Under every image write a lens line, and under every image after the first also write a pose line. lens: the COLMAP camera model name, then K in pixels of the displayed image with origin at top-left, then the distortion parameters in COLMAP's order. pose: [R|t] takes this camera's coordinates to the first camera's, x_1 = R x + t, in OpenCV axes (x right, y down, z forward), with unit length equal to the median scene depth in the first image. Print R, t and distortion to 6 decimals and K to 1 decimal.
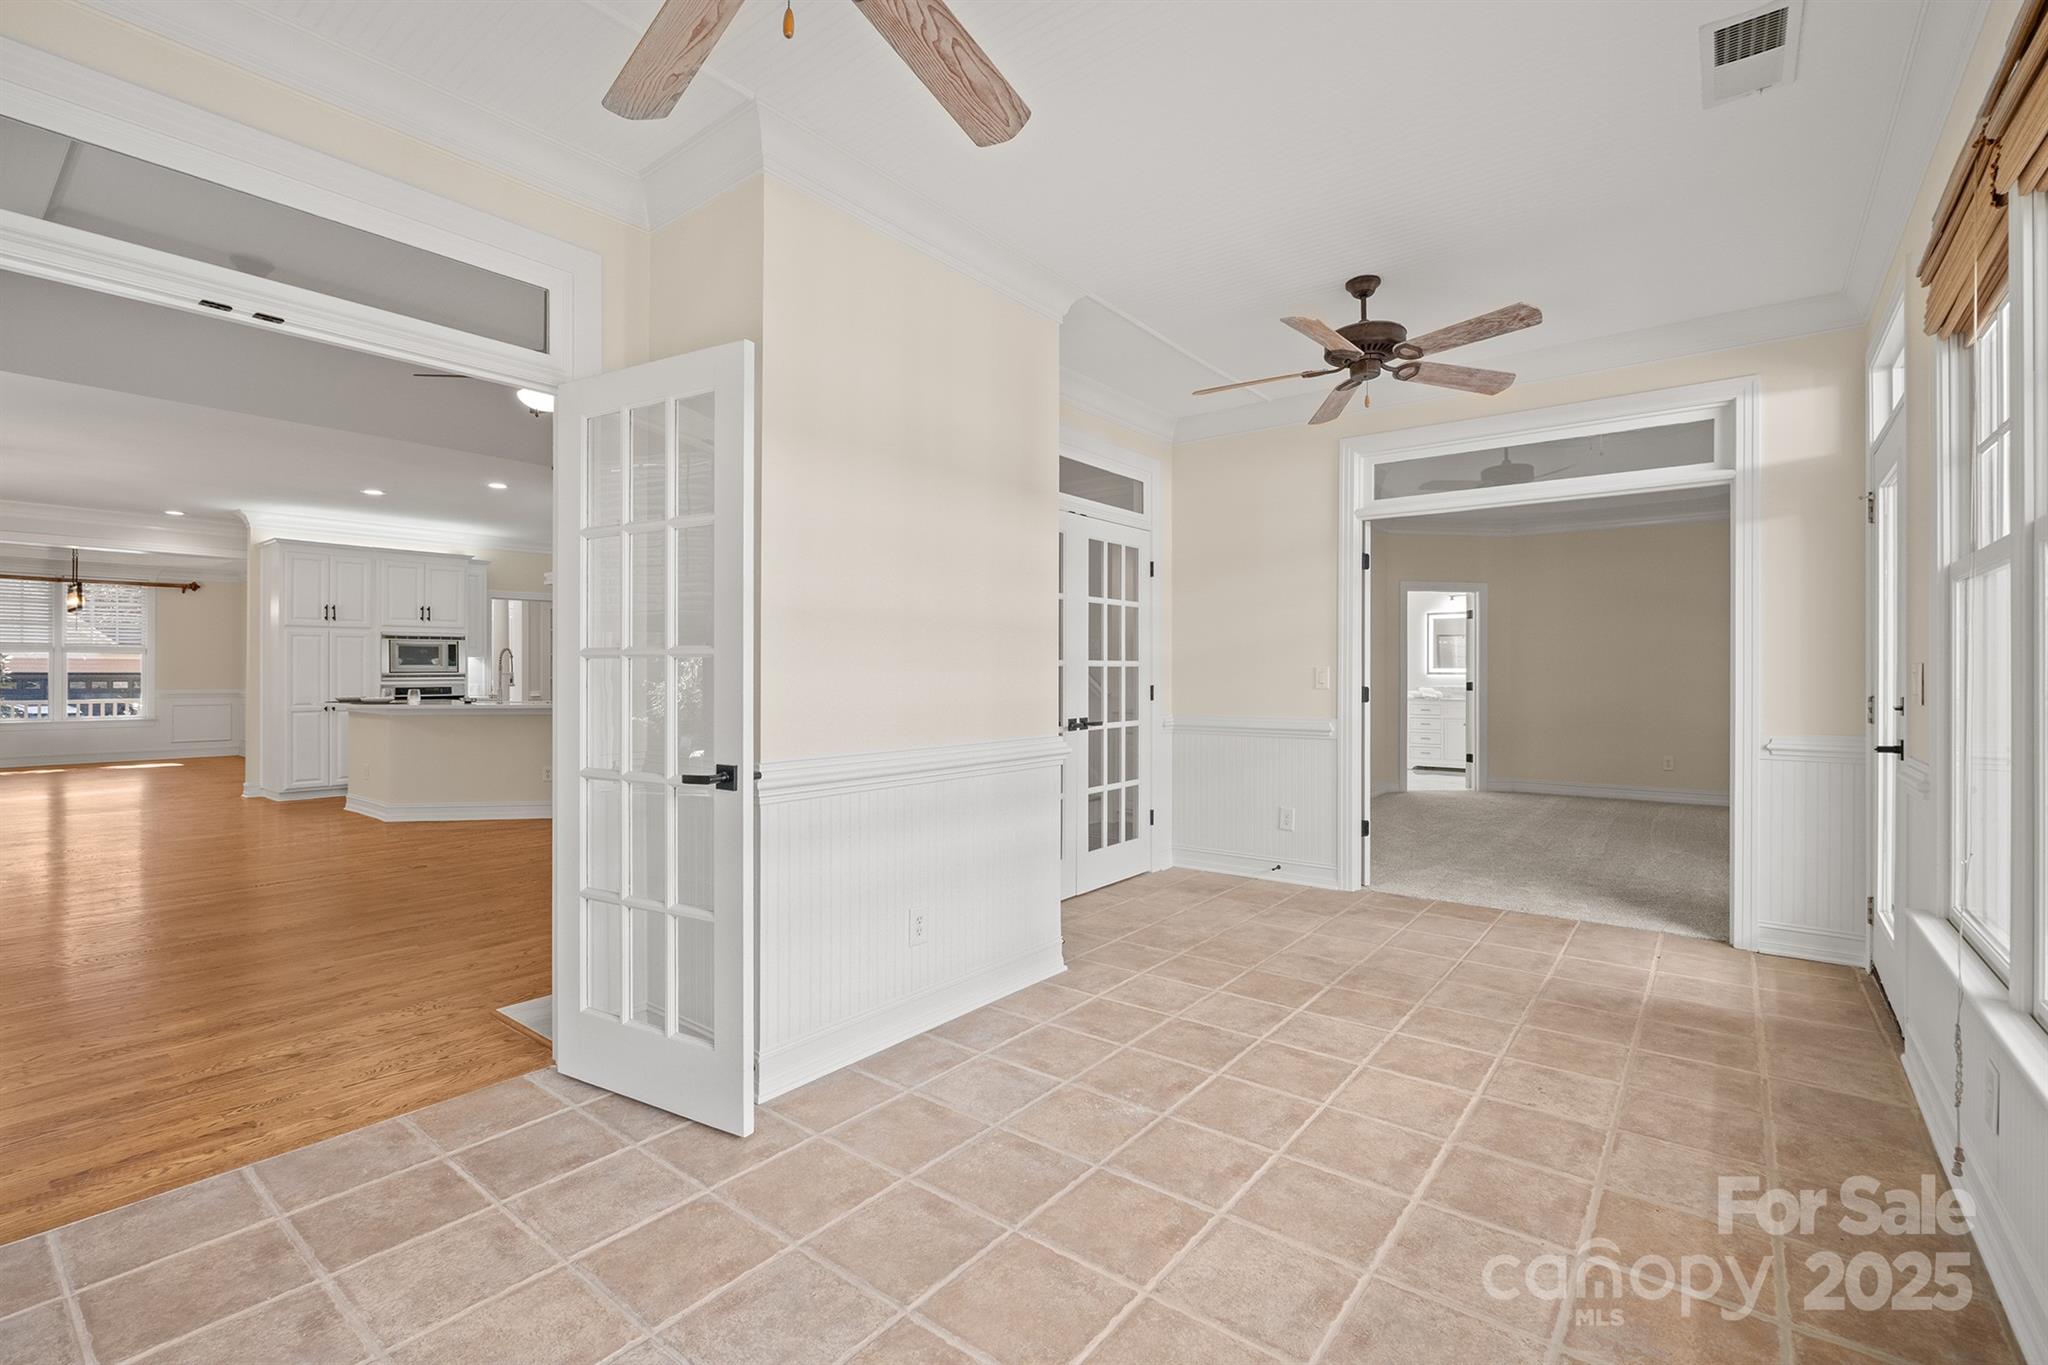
lens RADIAL K [[905.6, 0, 1024.2], [0, 905.6, 674.5], [0, 0, 1]] dist [0.000956, 0.000055]
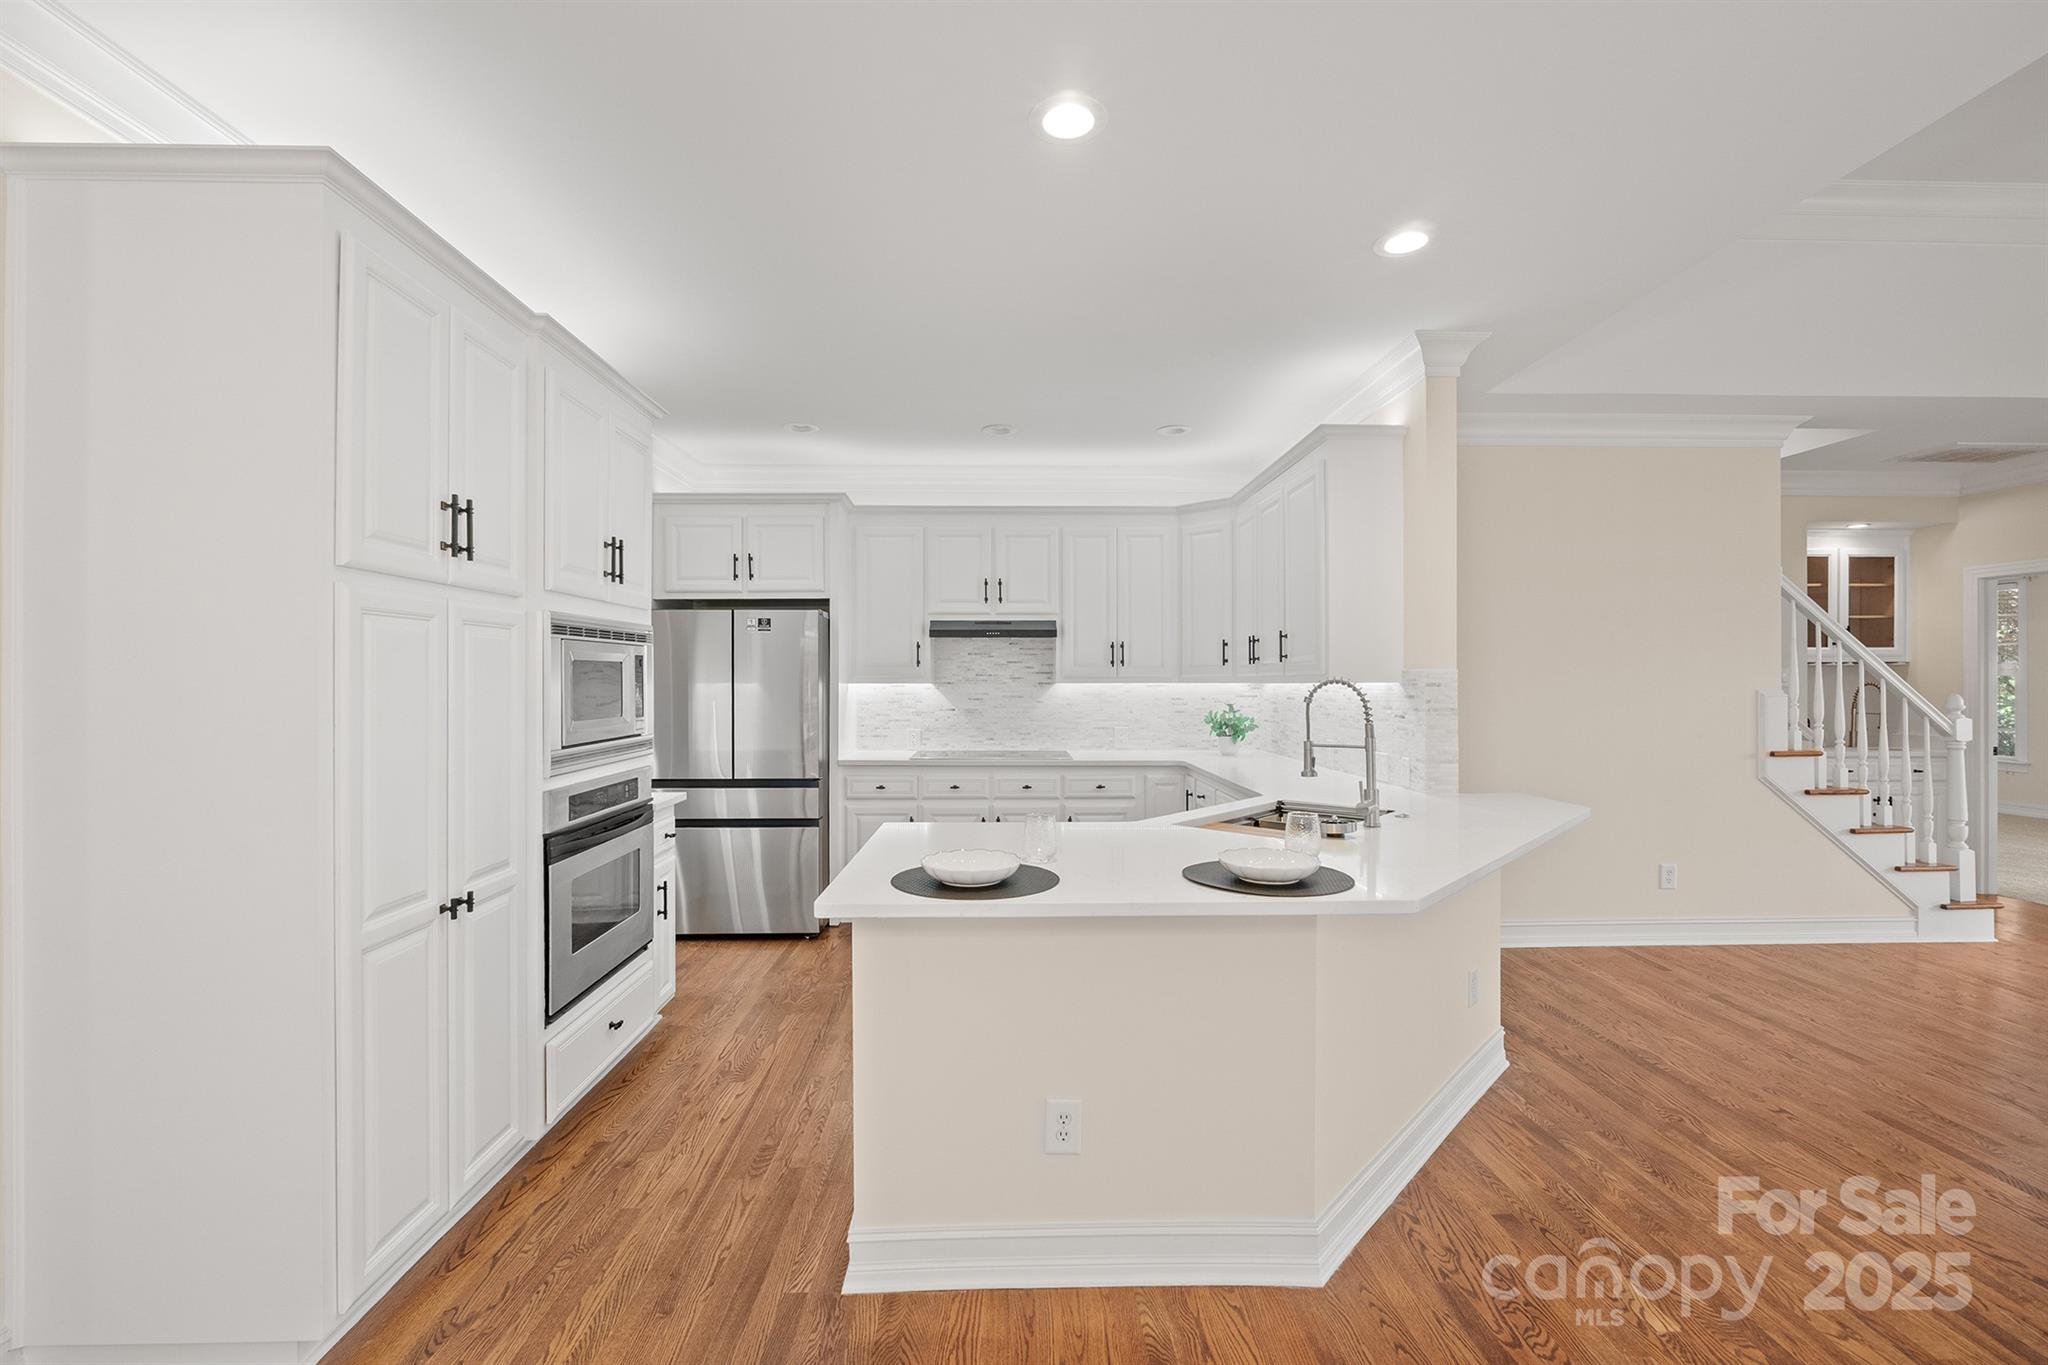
lens RADIAL K [[861.4, 0, 1029.7], [0, 861.4, 682.8], [0, 0, 1]] dist [-0.004870, -0.000508]
pose [[0.763744, -0.001502, 0.645518, -0.744227], [0.001032, 0.999999, 0.001105, -0.023280], [-0.645518, -0.000178, 0.763745, 0.667105]]
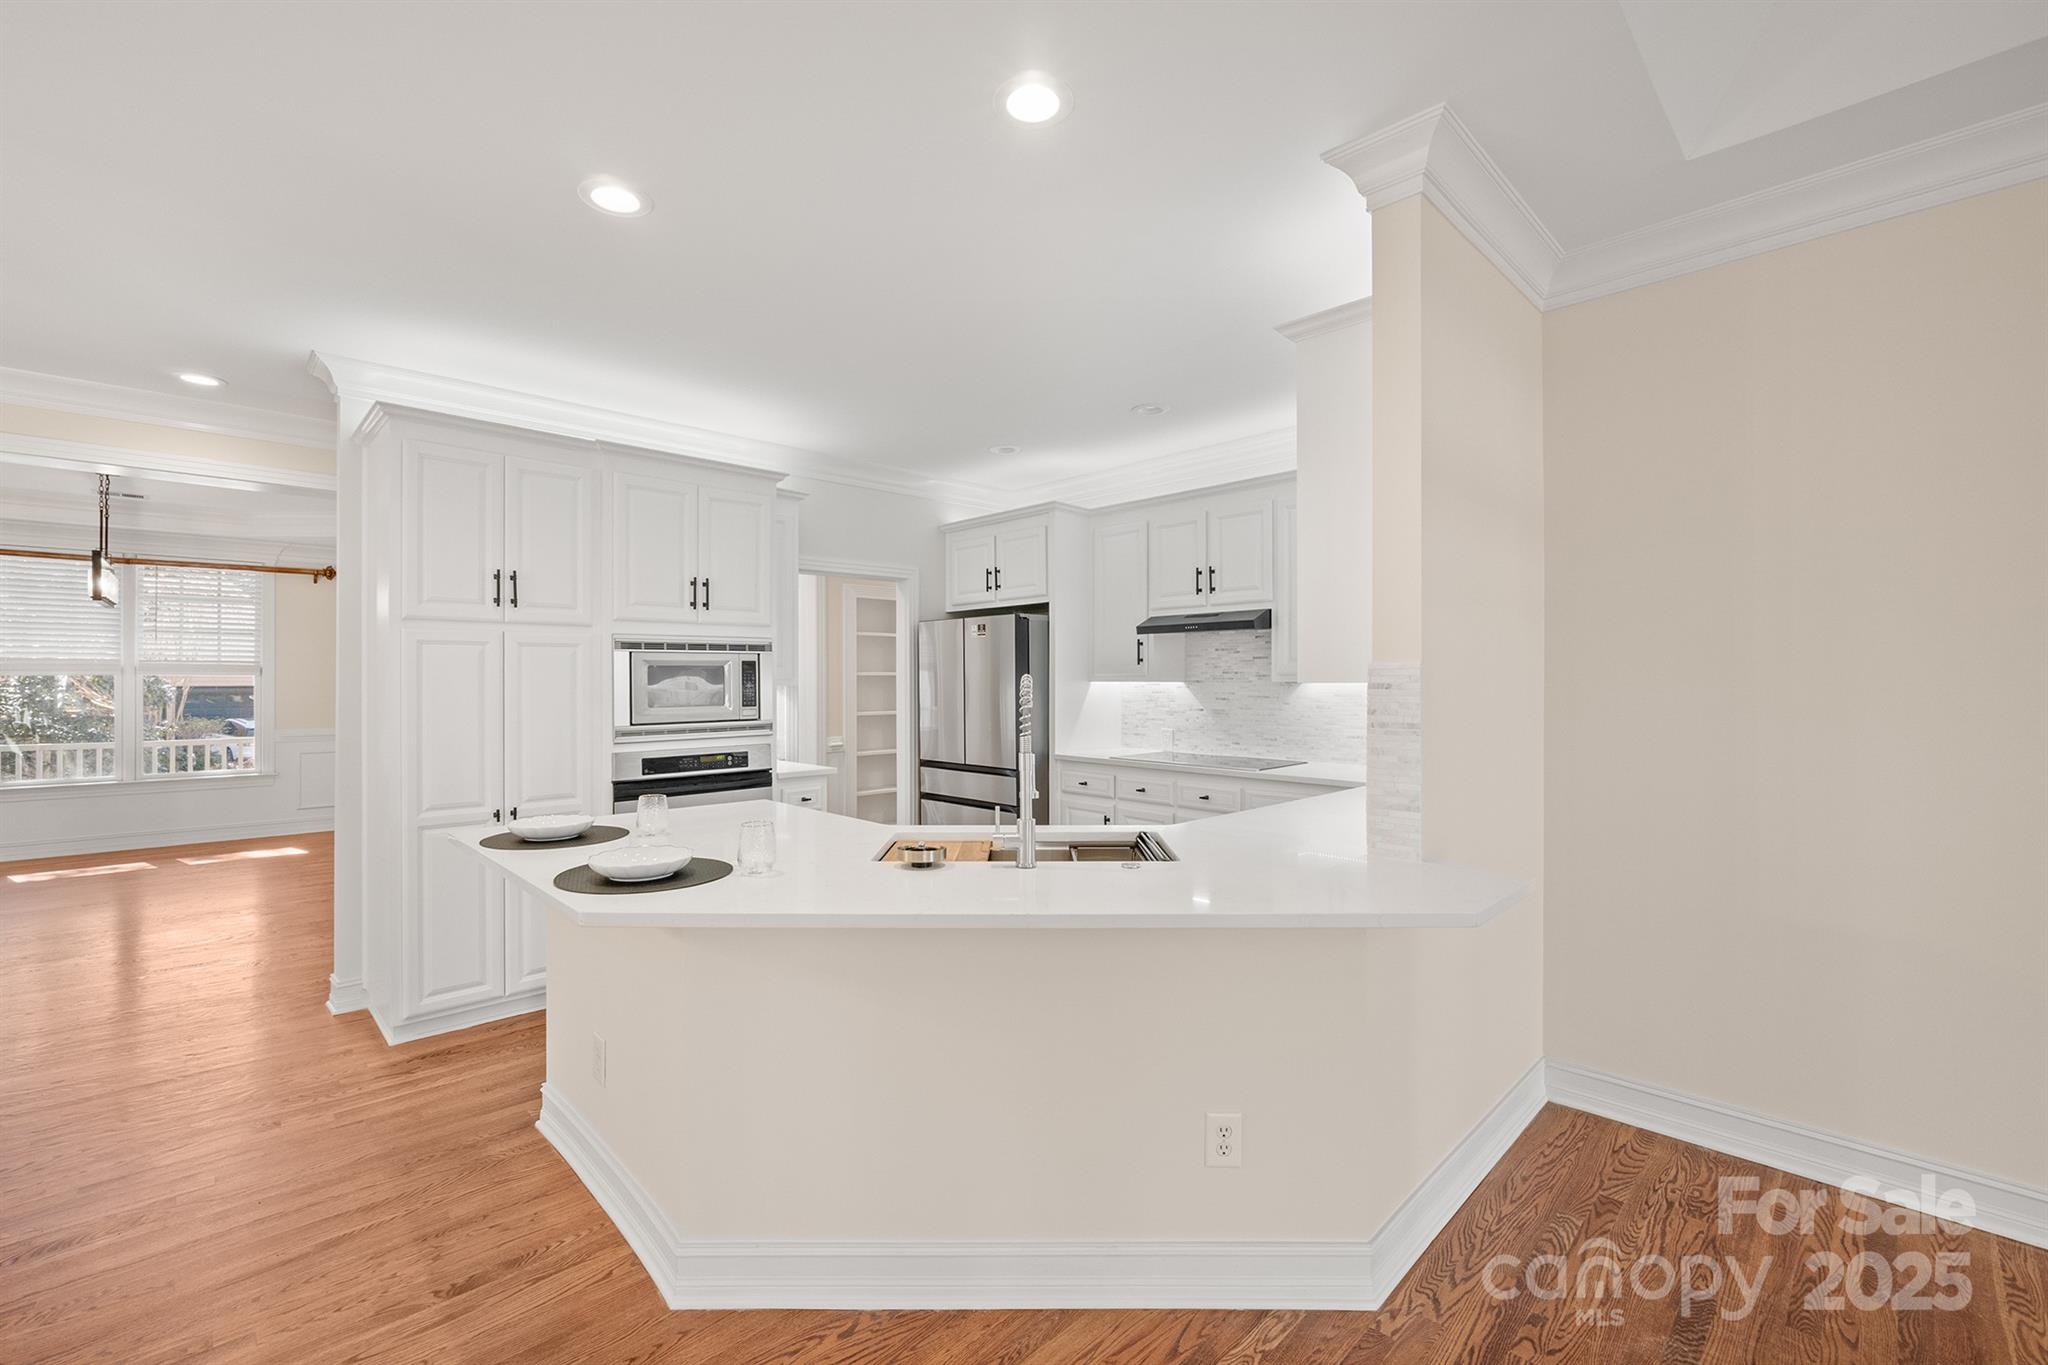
lens RADIAL K [[861.4, 0, 1026.0], [0, 861.4, 680.5], [0, 0, 1]] dist [-0.004870, -0.000508]
pose [[0.992655, -0.000467, -0.120979, -0.445900], [0.000639, 0.999999, 0.001384, -0.023929], [0.120979, -0.001451, 0.992654, 0.590286]]
